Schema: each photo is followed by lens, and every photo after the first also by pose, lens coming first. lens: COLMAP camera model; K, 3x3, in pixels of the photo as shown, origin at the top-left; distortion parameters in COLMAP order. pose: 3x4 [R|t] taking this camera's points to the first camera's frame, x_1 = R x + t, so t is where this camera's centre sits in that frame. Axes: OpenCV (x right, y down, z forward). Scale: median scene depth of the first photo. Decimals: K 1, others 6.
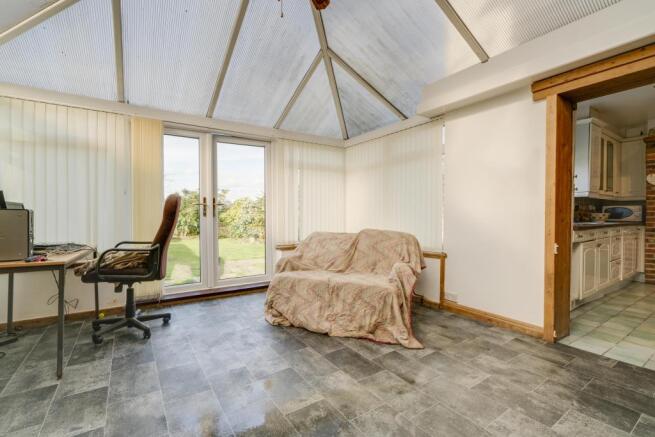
lens RADIAL K [[303.7, 0, 326.1], [0, 303.7, 217.7], [0, 0, 1]] dist [0.009949, -0.000201]
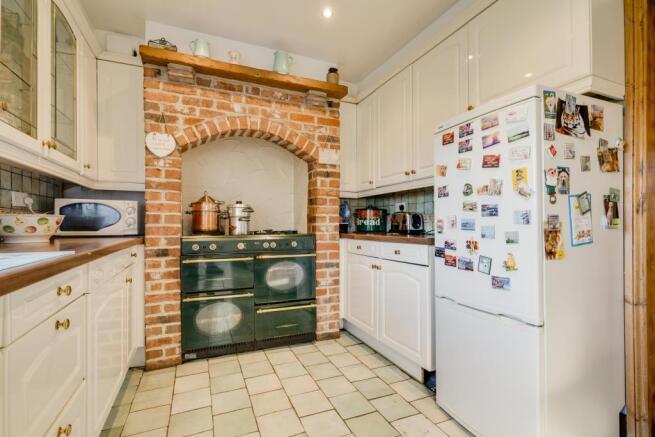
lens RADIAL K [[303.7, 0, 325.2], [0, 303.7, 219.8], [0, 0, 1]] dist [0.009949, -0.000201]
pose [[0.210954, 0.003158, 0.977491, 0.652717], [0.014057, 0.999882, -0.006264, -0.004040], [-0.977395, 0.015062, 0.210884, 0.640328]]
